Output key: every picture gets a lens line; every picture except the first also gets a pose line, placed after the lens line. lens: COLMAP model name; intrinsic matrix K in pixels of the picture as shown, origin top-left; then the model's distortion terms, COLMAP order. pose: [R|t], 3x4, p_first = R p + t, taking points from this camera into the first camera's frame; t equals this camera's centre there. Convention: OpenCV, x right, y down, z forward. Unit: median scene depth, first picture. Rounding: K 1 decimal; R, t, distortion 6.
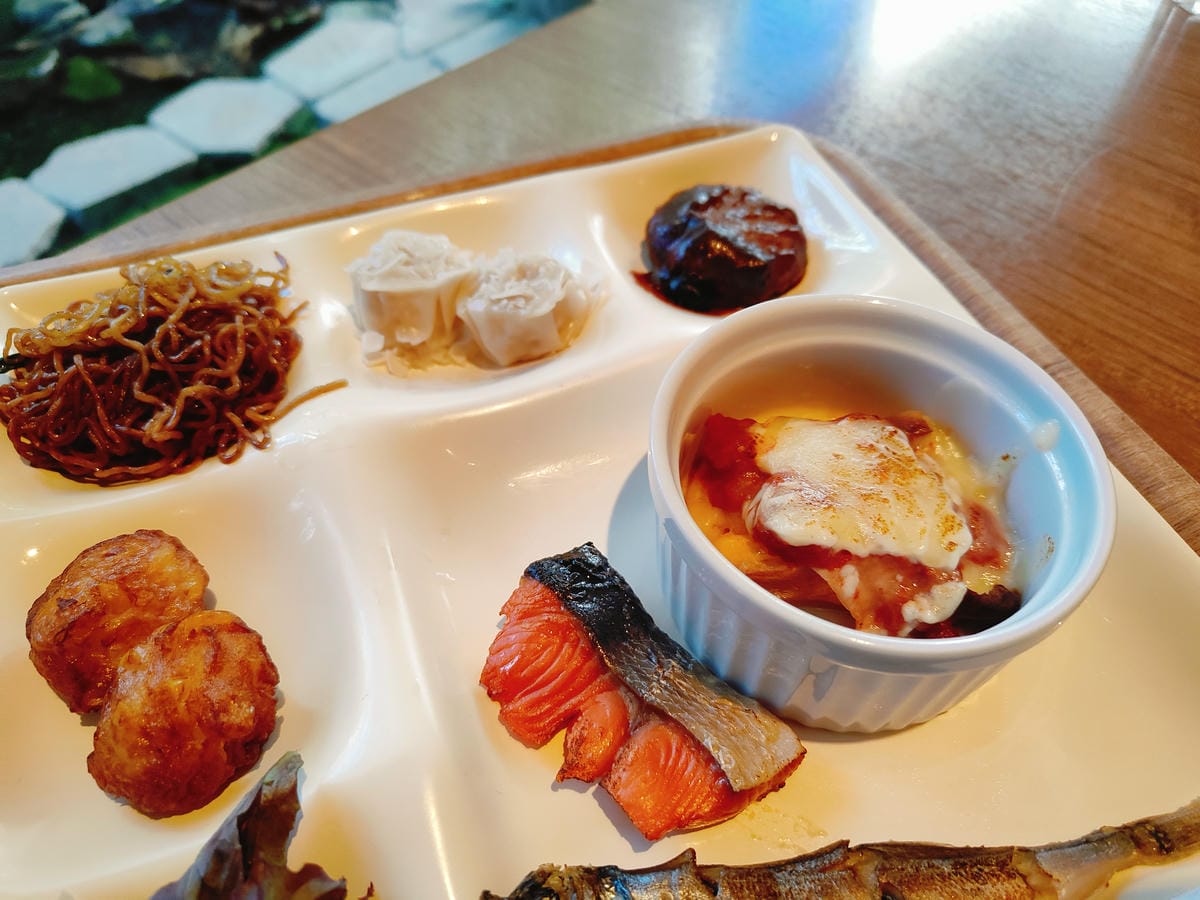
lens RADIAL K [[839.7, 0, 600.0], [0, 839.7, 450.0], [0, 0, 1]] dist [0.000531, 0.002975]
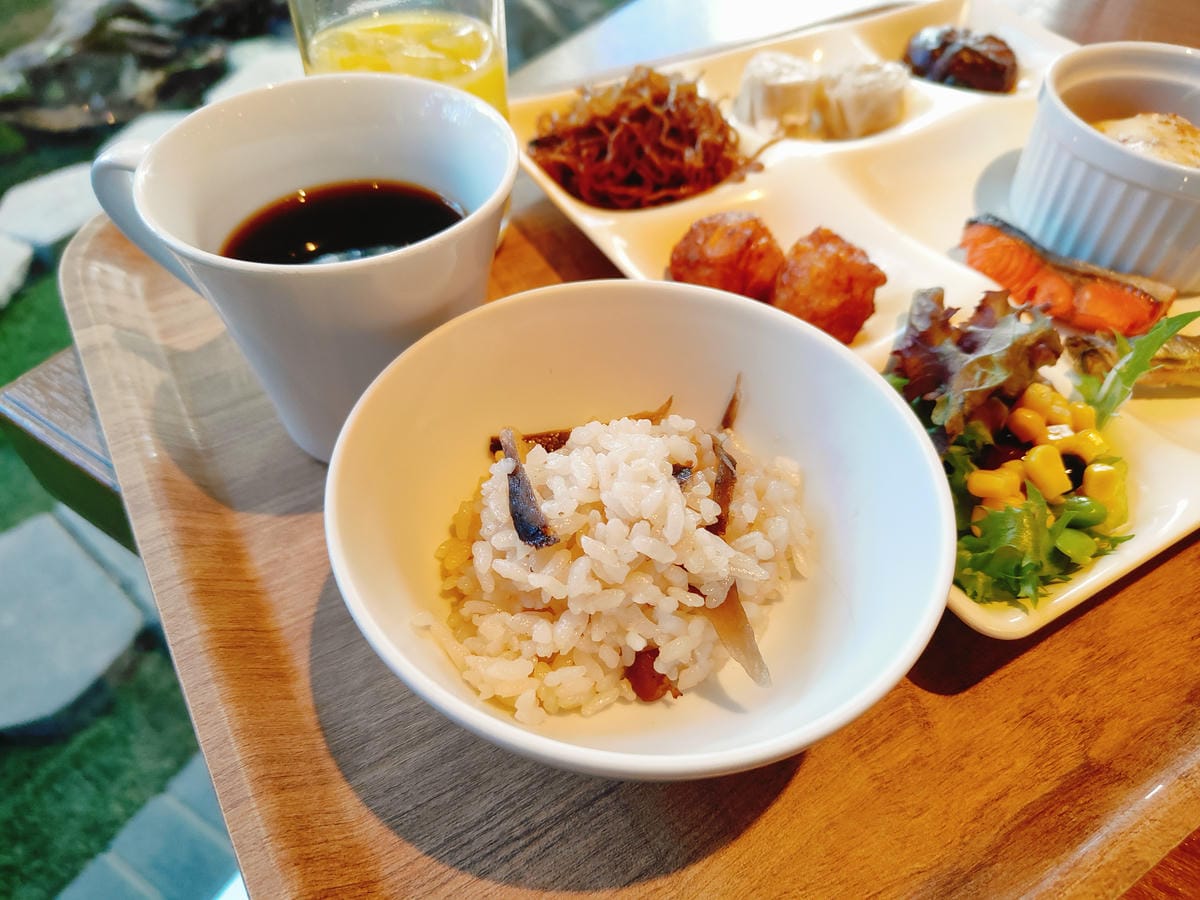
lens RADIAL K [[899.8, 0, 600.0], [0, 899.8, 450.0], [0, 0, 1]] dist [-0.032927, 0.004987]
pose [[0.984219, -0.114616, 0.134821, -0.916496], [0.123735, 0.990420, -0.061303, 0.518513], [-0.126503, 0.077018, 0.988972, -0.424831]]
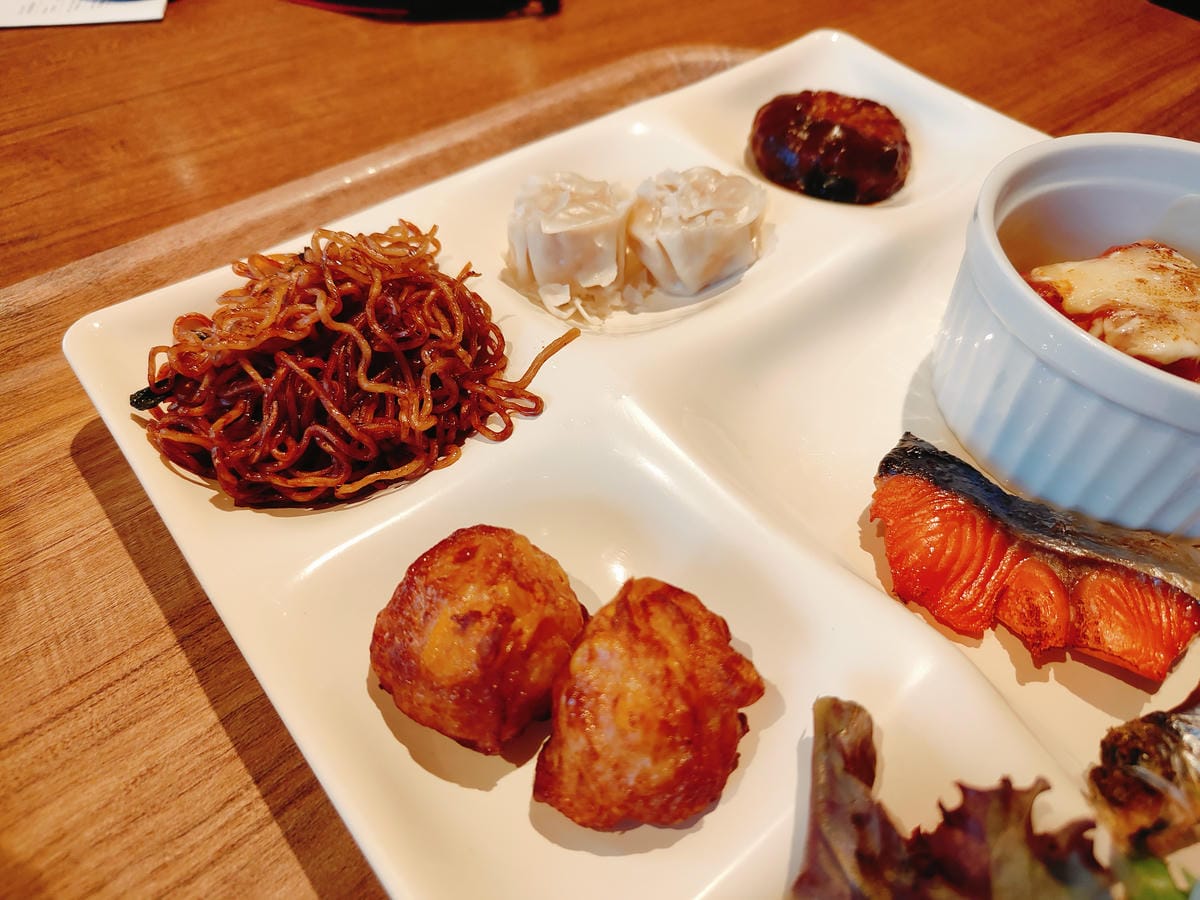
lens RADIAL K [[839.7, 0, 600.0], [0, 839.7, 450.0], [0, 0, 1]] dist [0.000531, 0.002975]
pose [[0.944227, -0.226826, 0.238717, -0.545035], [0.230876, 0.972918, 0.011242, 0.038316], [-0.234802, 0.044499, 0.971024, 0.157738]]
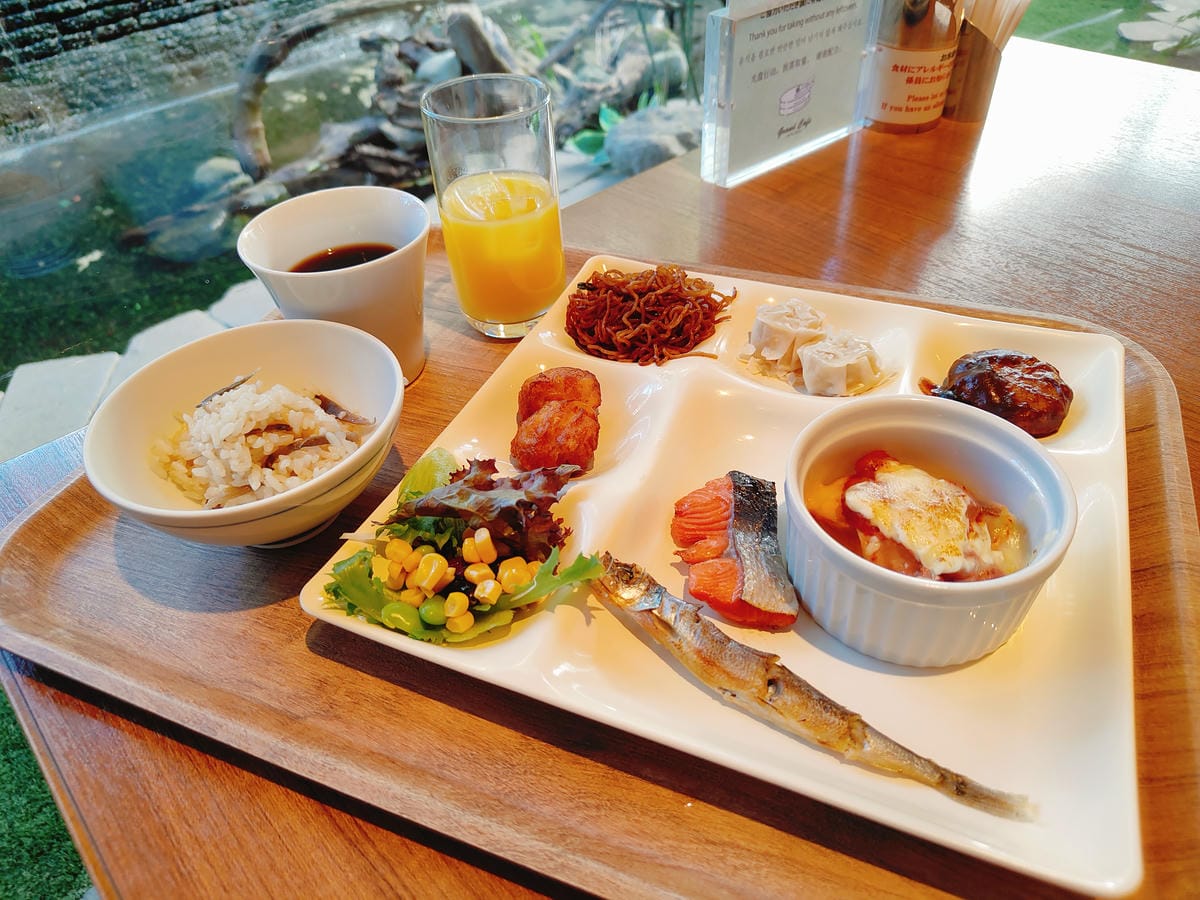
lens RADIAL K [[839.7, 0, 600.0], [0, 839.7, 450.0], [0, 0, 1]] dist [0.000531, 0.002975]
pose [[0.717760, 0.426571, -0.550325, 0.606495], [-0.499374, 0.866154, 0.020070, 0.184798], [0.485227, 0.260413, 0.834709, -0.567806]]
